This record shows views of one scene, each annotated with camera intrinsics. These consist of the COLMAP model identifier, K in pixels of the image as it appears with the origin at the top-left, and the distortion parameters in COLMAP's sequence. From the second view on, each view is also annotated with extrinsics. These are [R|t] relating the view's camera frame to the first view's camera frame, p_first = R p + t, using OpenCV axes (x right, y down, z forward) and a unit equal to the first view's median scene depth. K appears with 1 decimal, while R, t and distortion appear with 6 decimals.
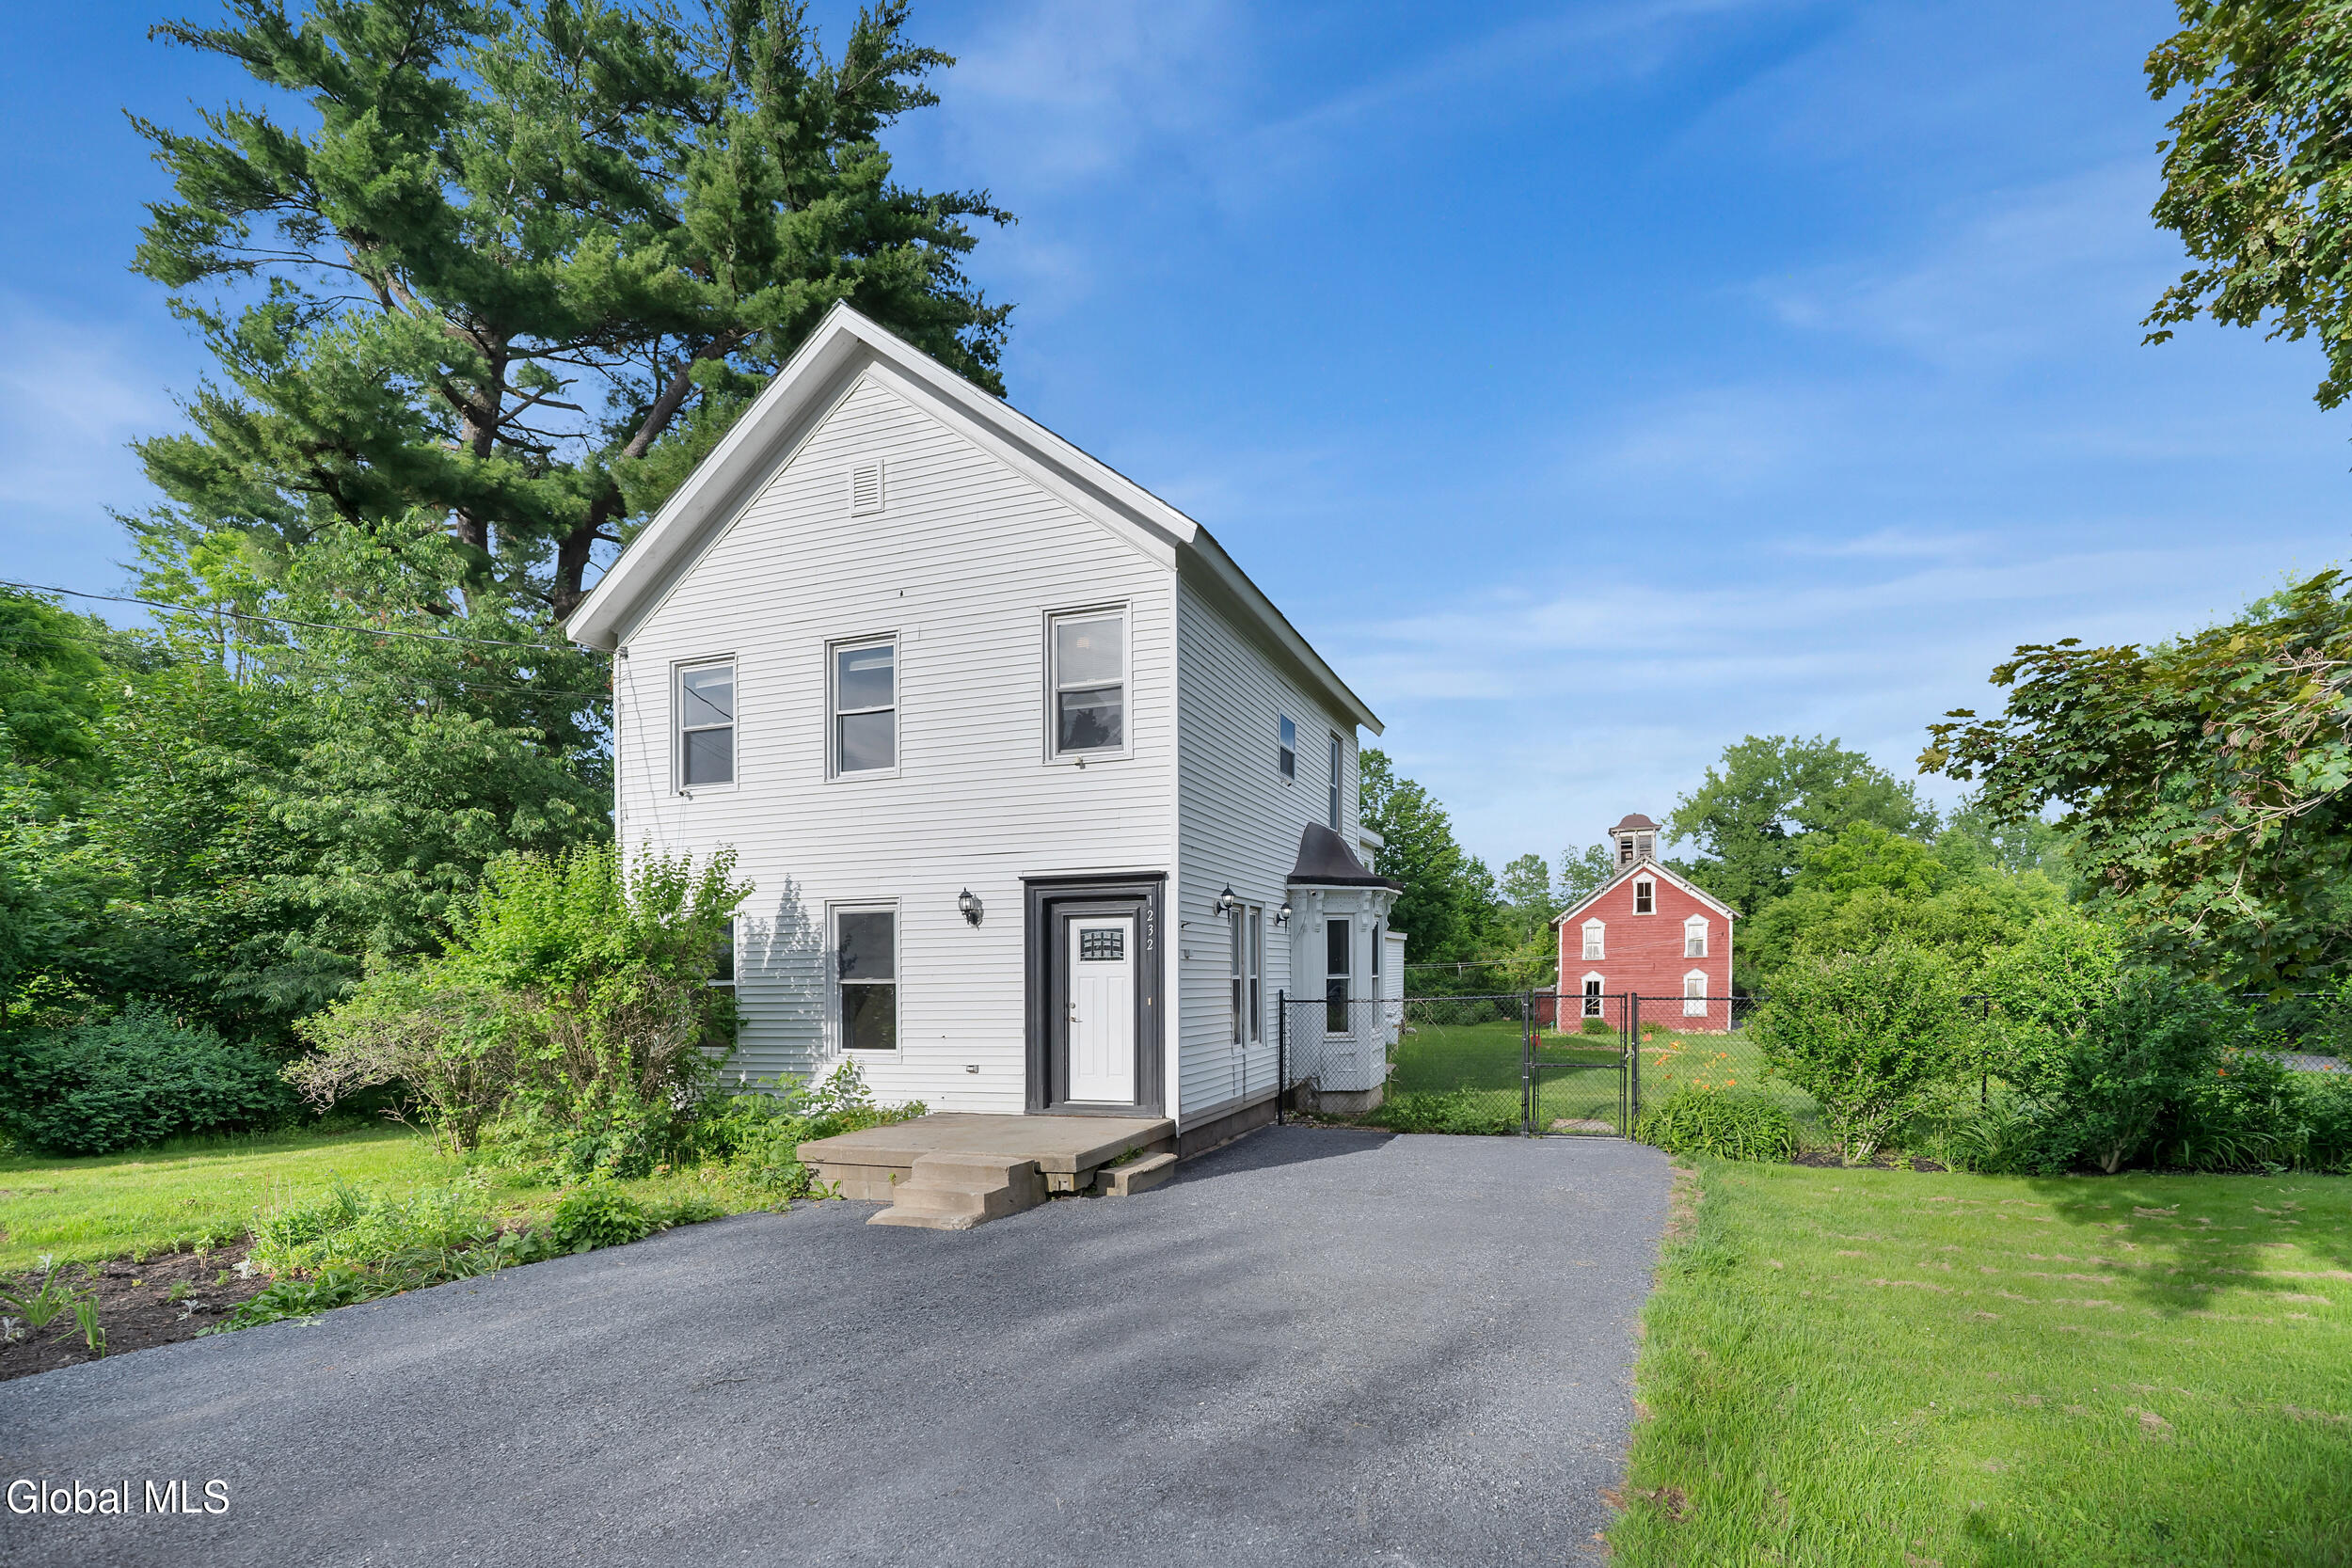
lens RADIAL K [[1131.4, 0, 1186.9], [0, 1131.4, 976.6], [0, 0, 1]] dist [-0.015578, -0.000752]
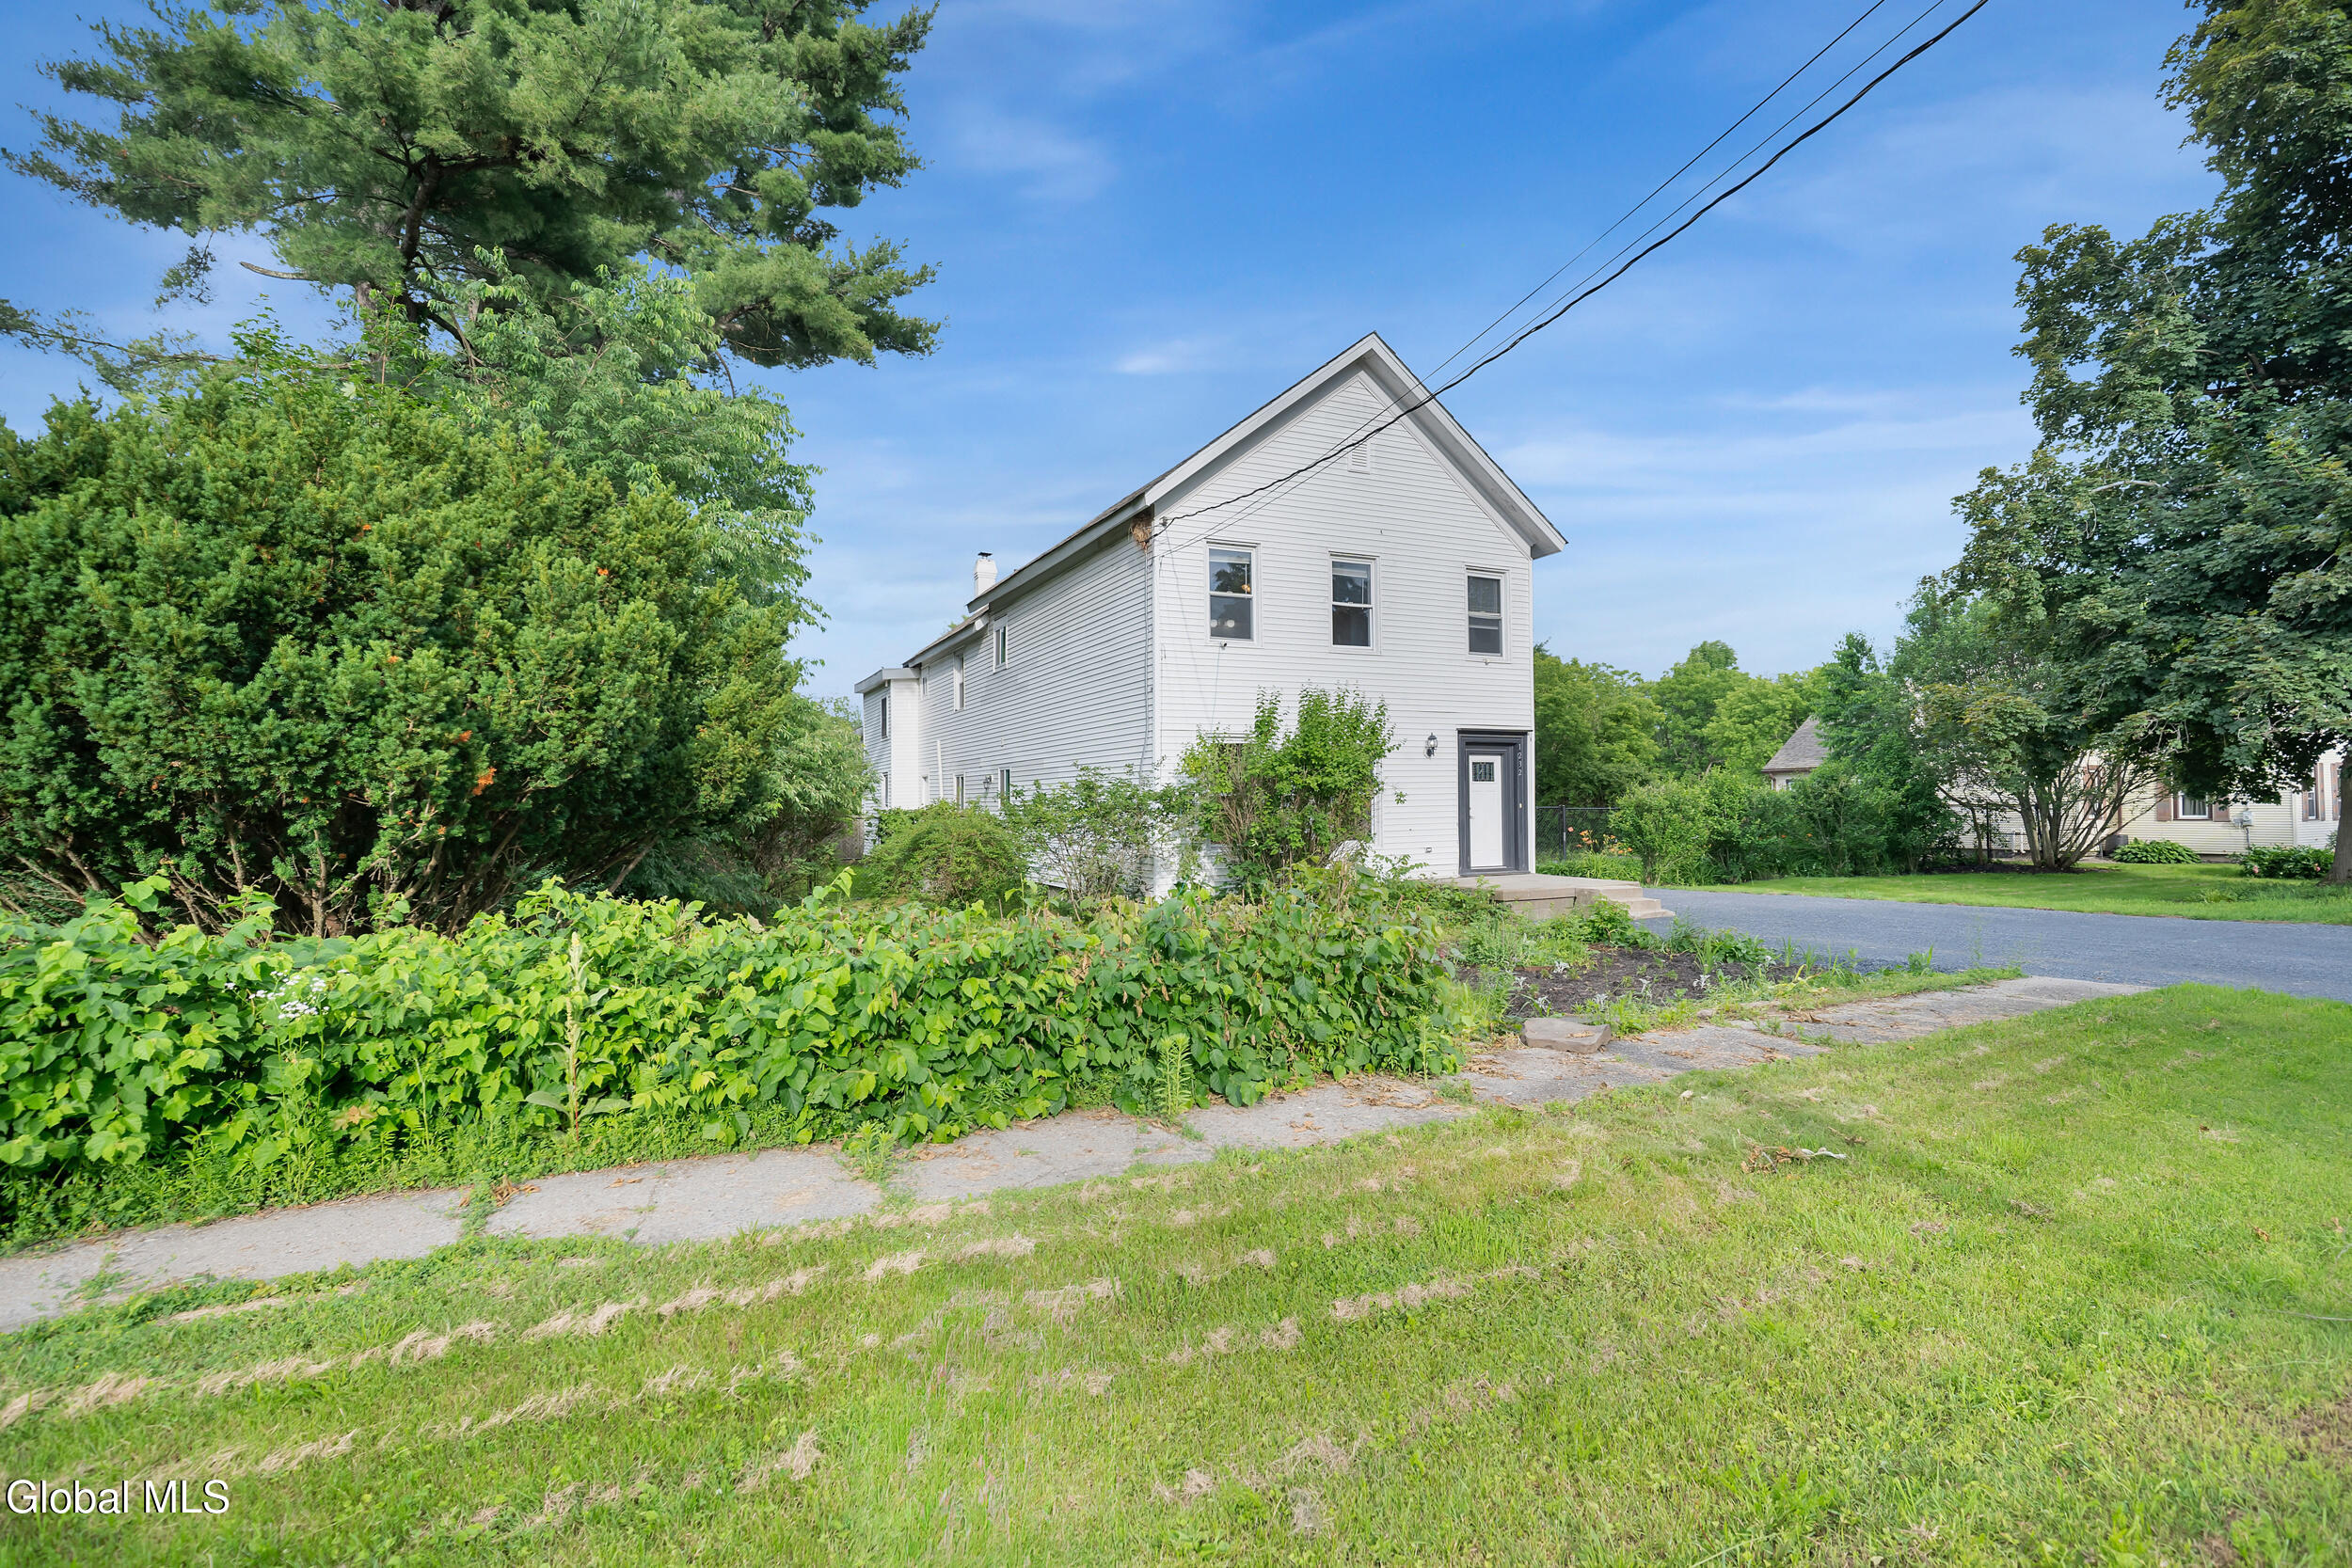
lens RADIAL K [[1058.8, 0, 1218.3], [0, 1058.8, 790.5], [0, 0, 1]] dist [-0.012981, 0.000291]
pose [[0.721762, 0.013932, 0.692001, -1.071510], [0.001968, 0.999752, -0.022181, 0.024726], [-0.692138, 0.017372, 0.721556, 0.114490]]
